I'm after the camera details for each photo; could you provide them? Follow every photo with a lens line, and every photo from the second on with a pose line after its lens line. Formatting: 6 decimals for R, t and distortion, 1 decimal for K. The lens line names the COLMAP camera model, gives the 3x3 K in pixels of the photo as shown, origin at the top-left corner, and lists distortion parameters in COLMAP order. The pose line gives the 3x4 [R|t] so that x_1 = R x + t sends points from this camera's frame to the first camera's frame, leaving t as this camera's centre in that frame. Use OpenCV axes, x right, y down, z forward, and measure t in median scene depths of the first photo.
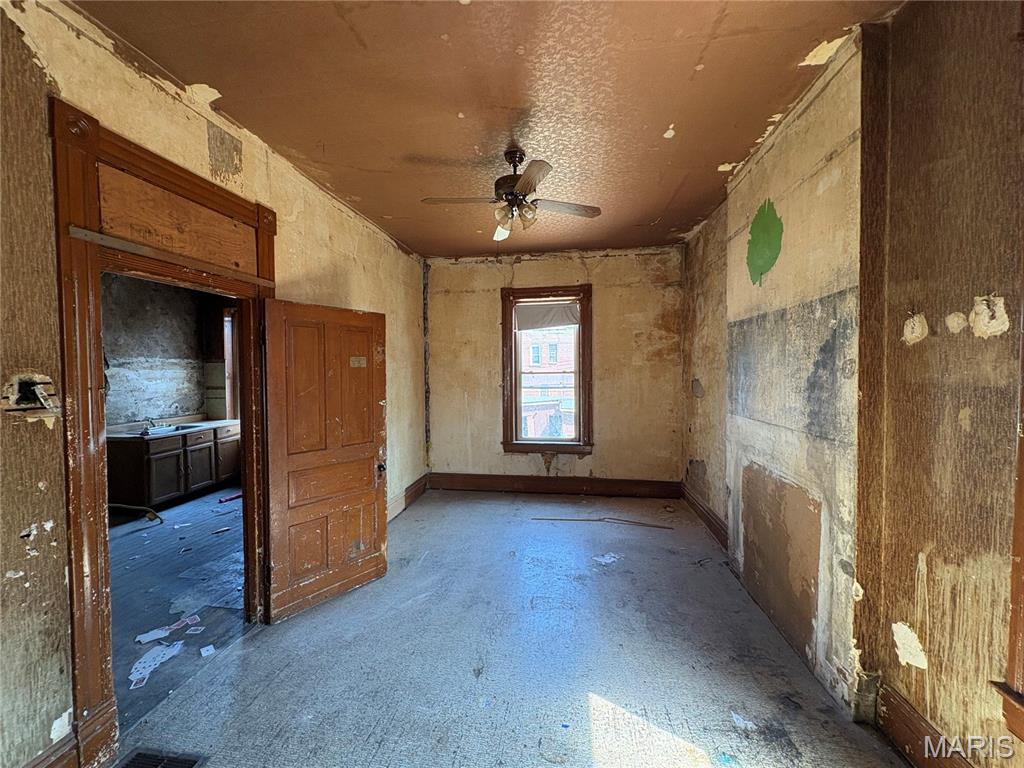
lens RADIAL K [[410.8, 0, 509.3], [0, 410.8, 382.0], [0, 0, 1]] dist [0.001257, 0.000259]
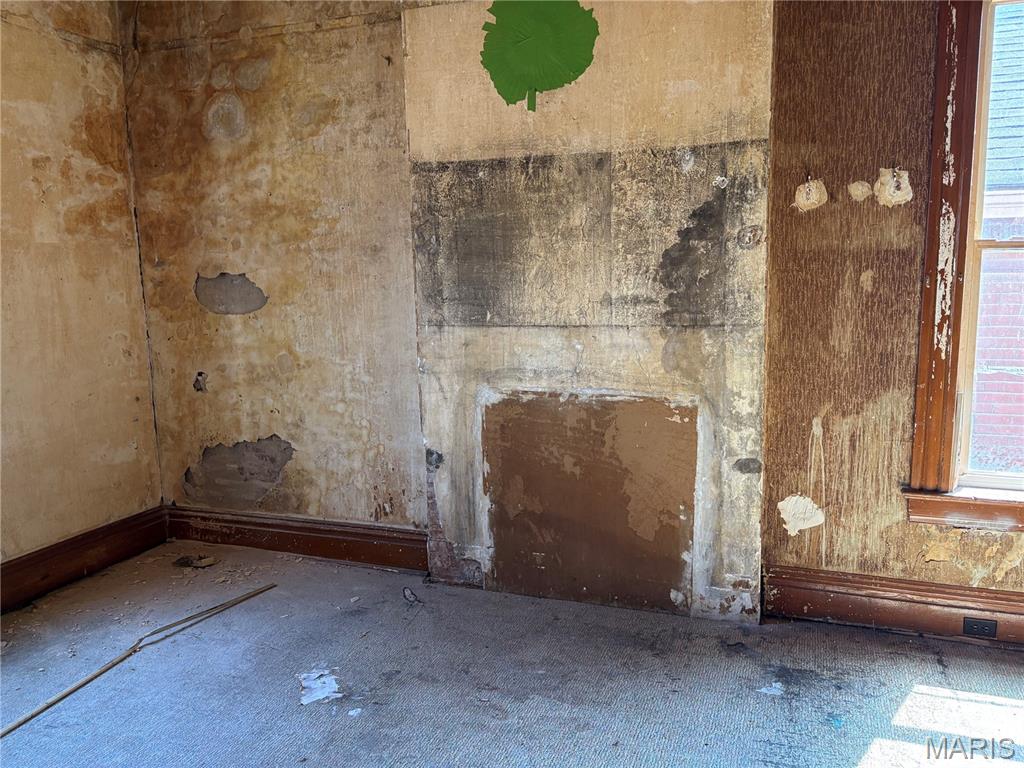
lens RADIAL K [[781.8, 0, 512.7], [0, 781.8, 380.0], [0, 0, 1]] dist [0.035330, -0.033411]
pose [[0.188775, -0.141602, 0.971757, -0.897958], [0.049294, 0.989668, 0.134636, 0.017586], [-0.980782, 0.022486, 0.193805, 1.179316]]
